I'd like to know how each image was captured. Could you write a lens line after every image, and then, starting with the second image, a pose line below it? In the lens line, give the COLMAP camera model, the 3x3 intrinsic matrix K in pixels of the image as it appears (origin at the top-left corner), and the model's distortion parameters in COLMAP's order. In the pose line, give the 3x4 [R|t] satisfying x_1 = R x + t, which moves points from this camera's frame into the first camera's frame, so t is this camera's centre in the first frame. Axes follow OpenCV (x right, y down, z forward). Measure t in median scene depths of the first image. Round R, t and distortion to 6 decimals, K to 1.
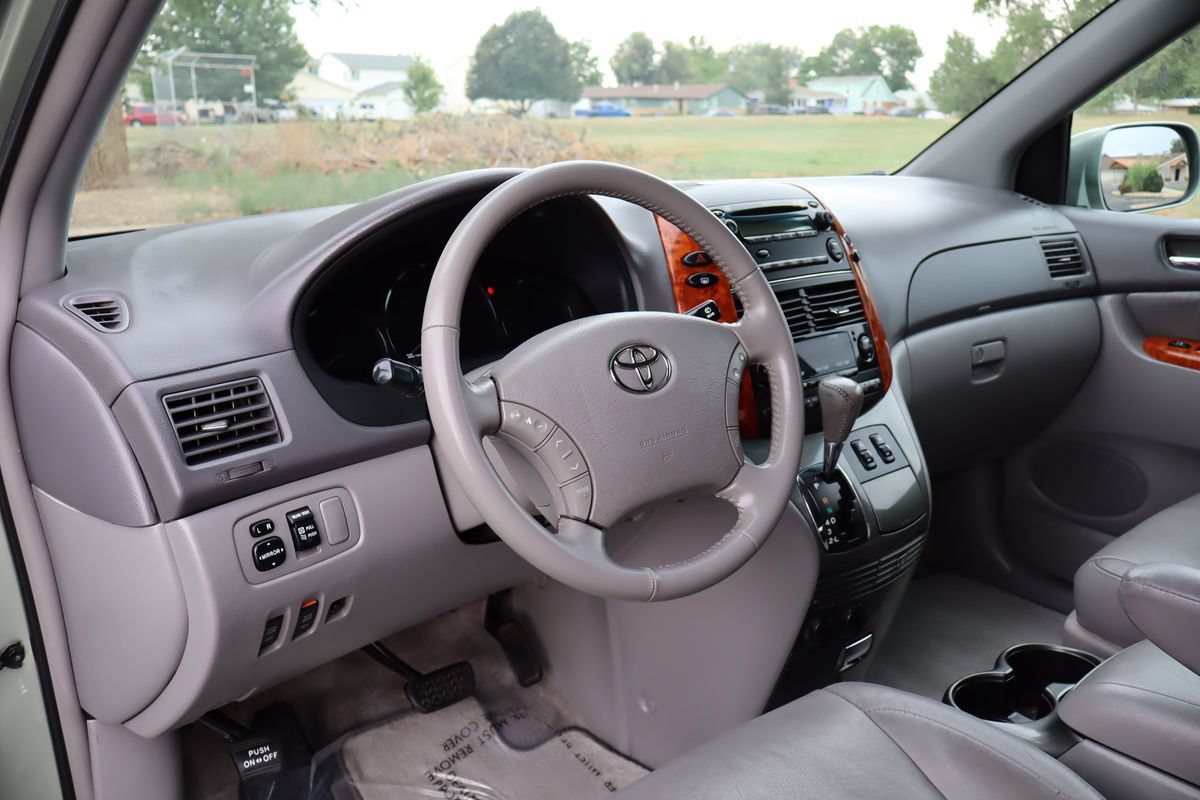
lens RADIAL K [[1360.1, 0, 600.2], [0, 1360.1, 431.4], [0, 0, 1]] dist [-0.001534, 0.493521]
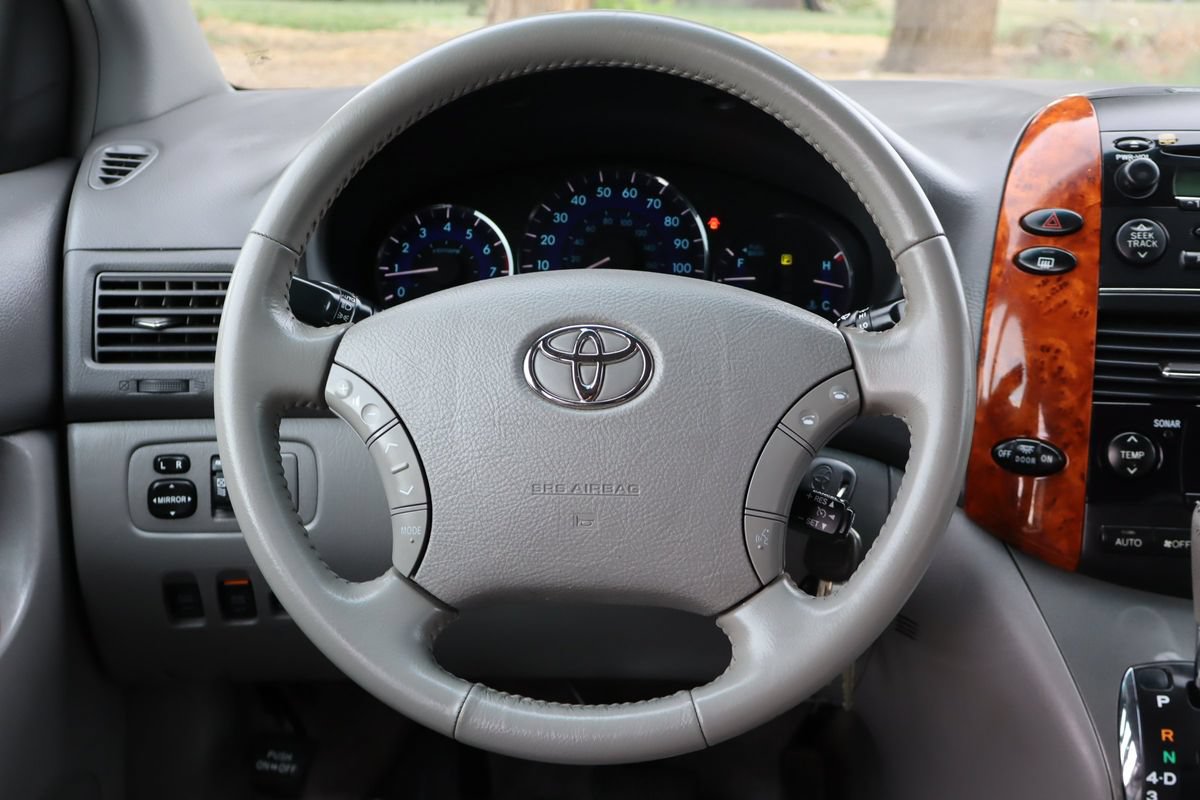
lens RADIAL K [[1660.0, 0, 621.1], [0, 1660.0, 402.0], [0, 0, 1]] dist [0.012658, -0.028328]
pose [[0.628385, 0.214480, -0.747751, 0.603814], [-0.212718, 0.971979, 0.100036, -0.110924], [0.748254, 0.096198, 0.656401, 0.564875]]
